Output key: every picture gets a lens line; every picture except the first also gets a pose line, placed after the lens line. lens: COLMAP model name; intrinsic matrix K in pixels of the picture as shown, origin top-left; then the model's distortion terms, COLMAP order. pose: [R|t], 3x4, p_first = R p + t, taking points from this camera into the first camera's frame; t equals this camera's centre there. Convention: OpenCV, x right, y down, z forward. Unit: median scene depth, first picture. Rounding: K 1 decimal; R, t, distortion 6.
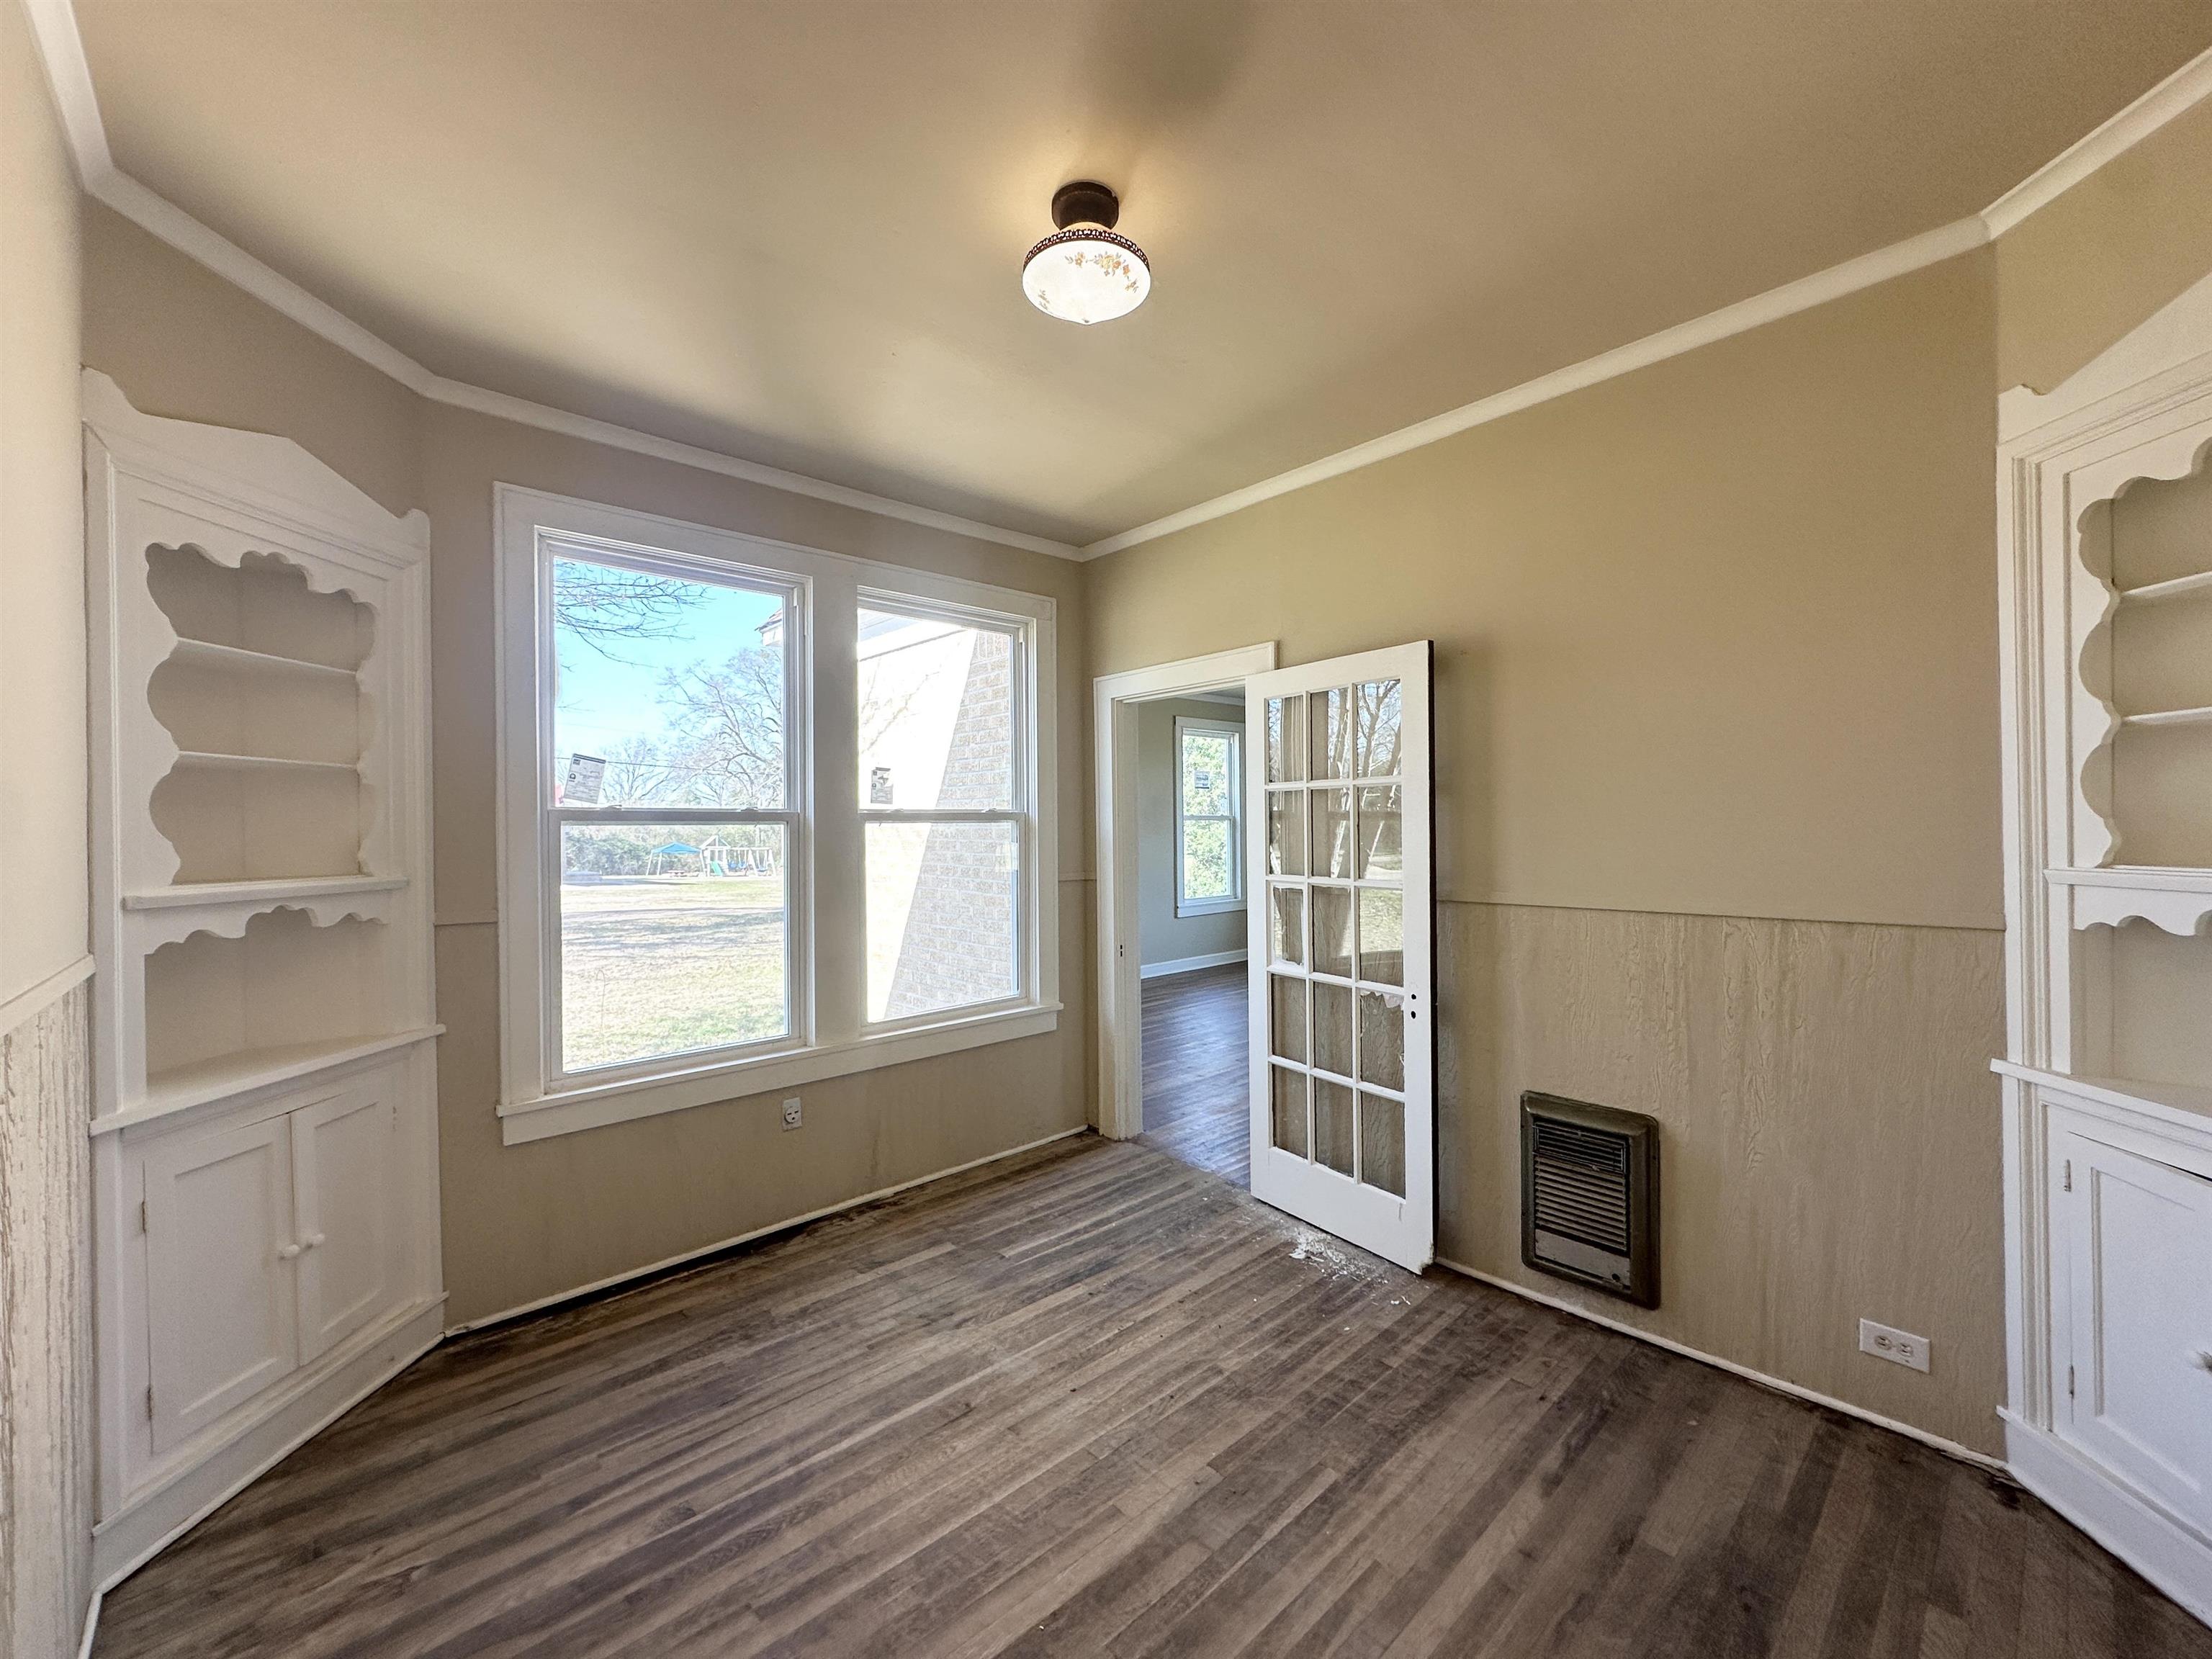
lens RADIAL K [[879.3, 0, 1100.8], [0, 879.3, 838.4], [0, 0, 1]] dist [-0.005338, 0.001325]
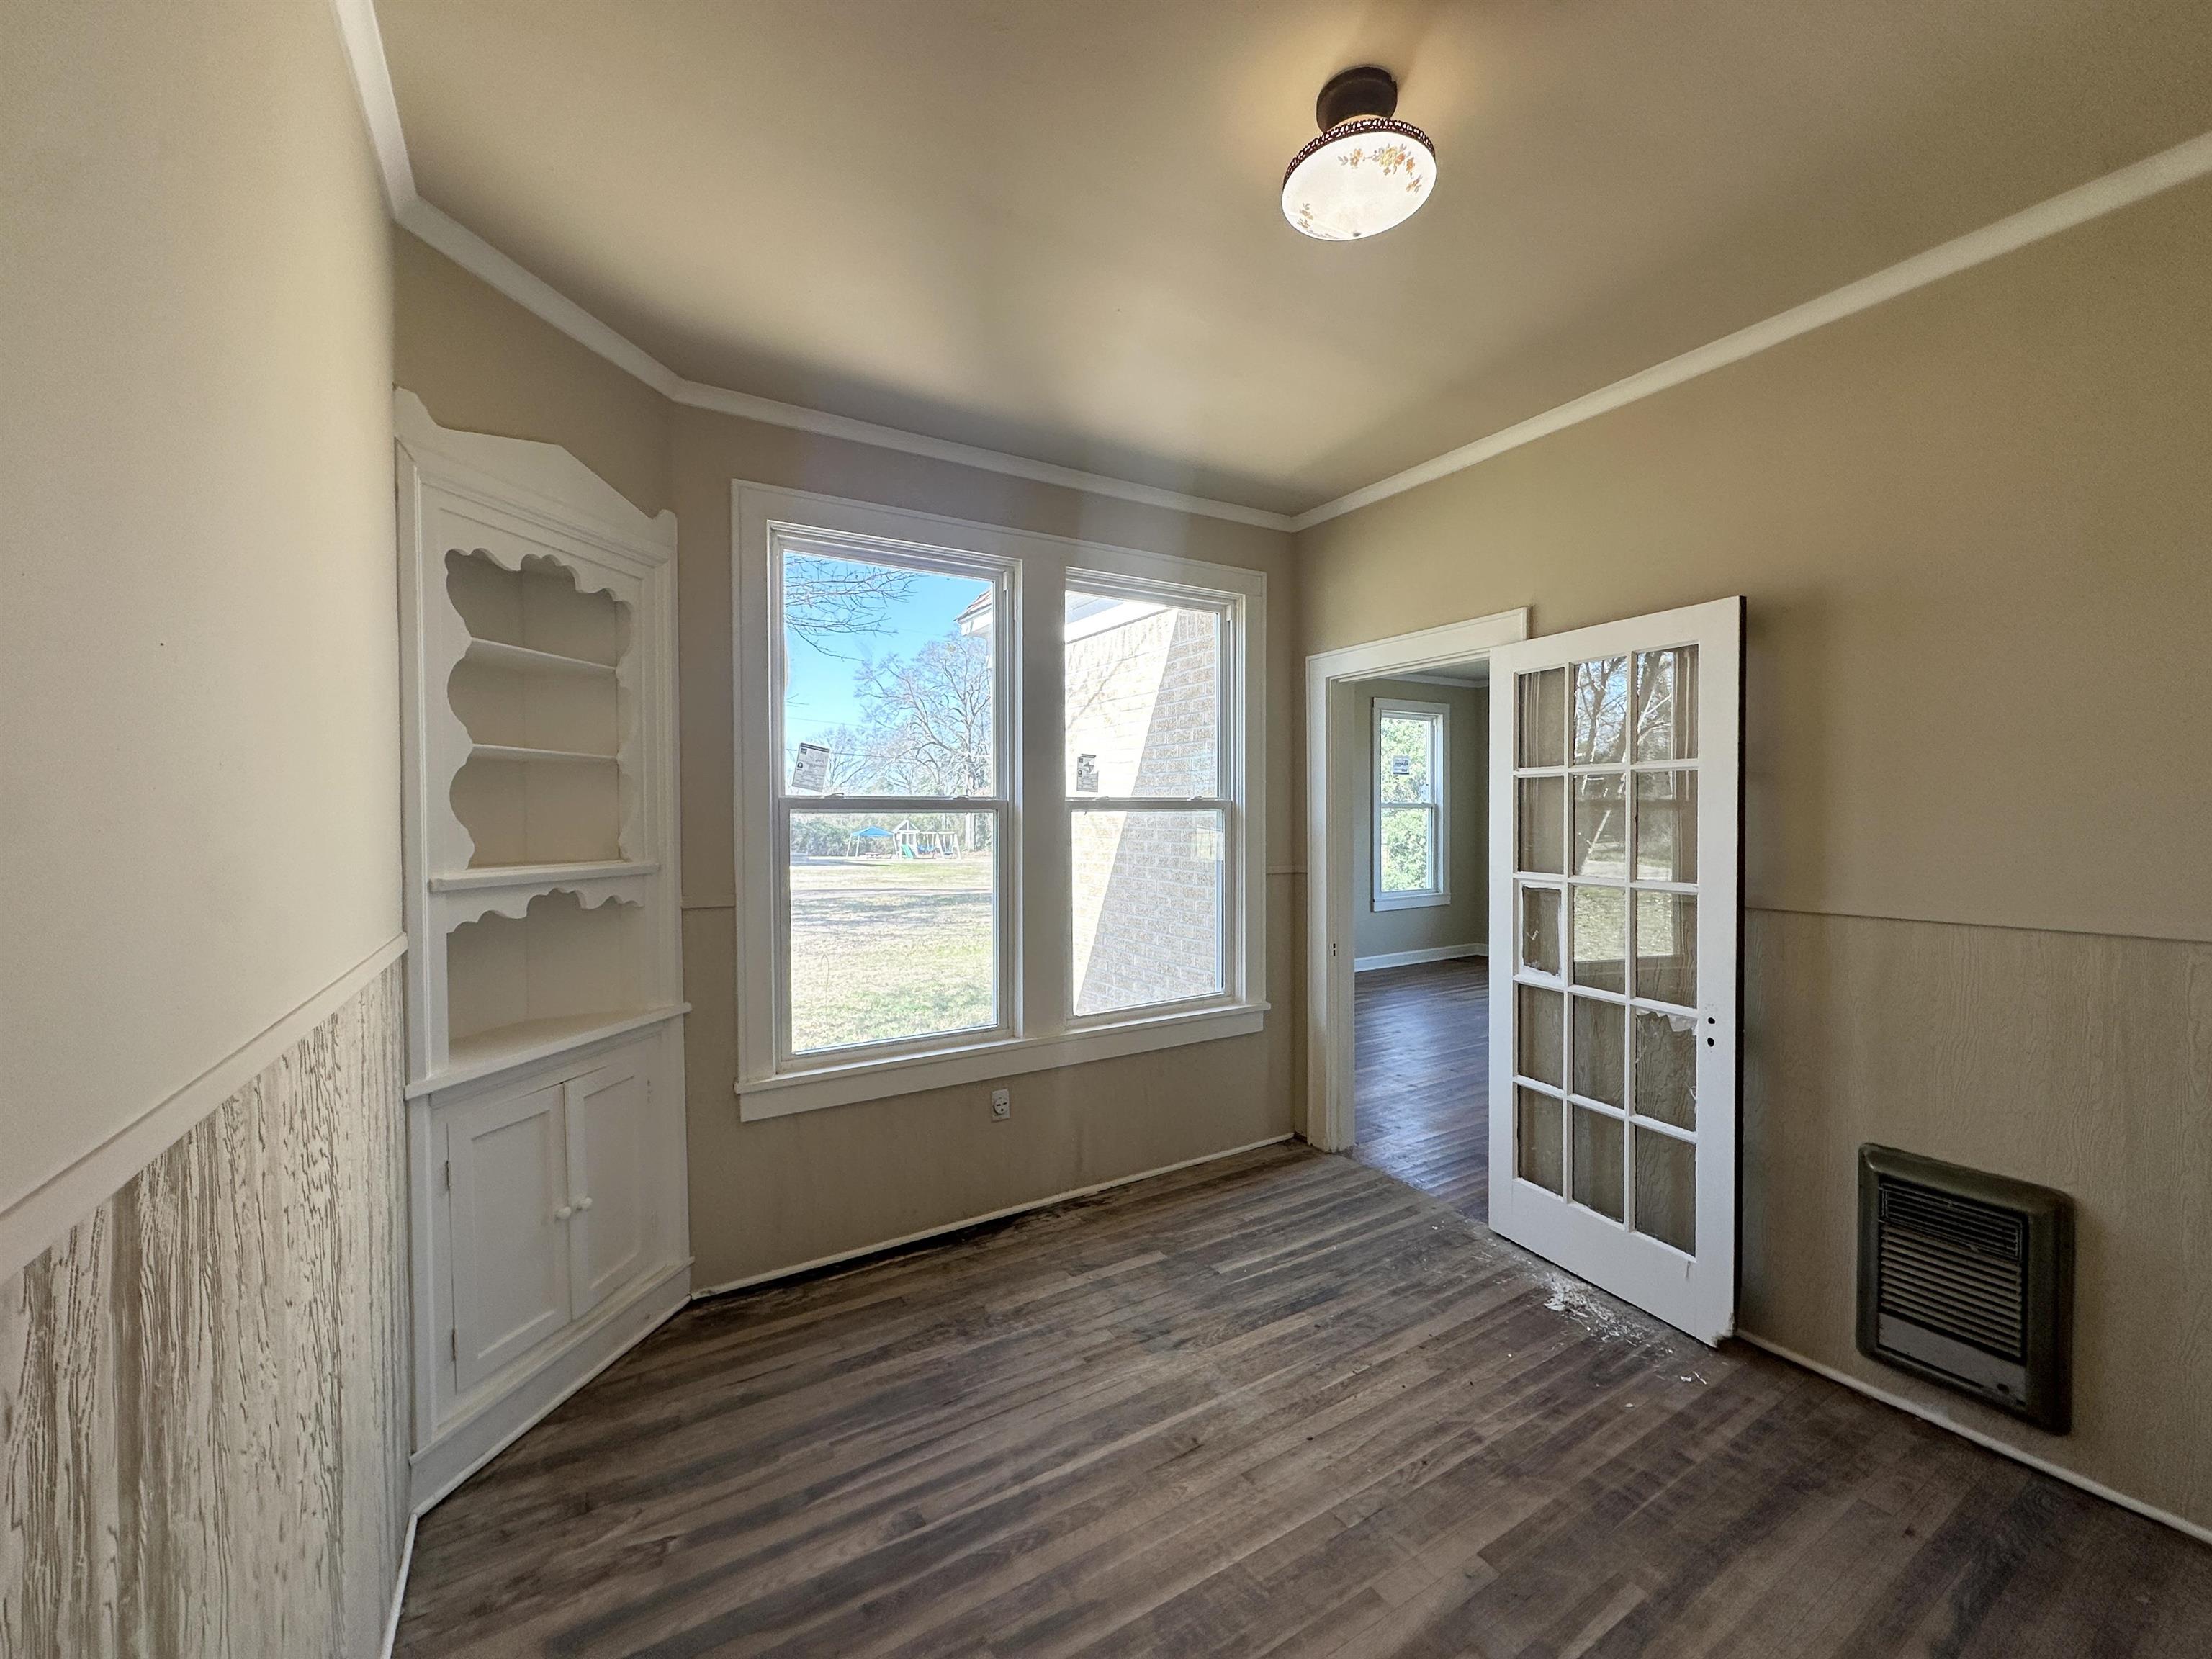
lens RADIAL K [[879.3, 0, 1101.4], [0, 879.3, 841.5], [0, 0, 1]] dist [-0.005338, 0.001325]
pose [[0.980958, 0.010675, -0.193925, -0.071475], [-0.007230, 0.999803, 0.018461, -0.004380], [0.194084, -0.016707, 0.980843, 0.076027]]
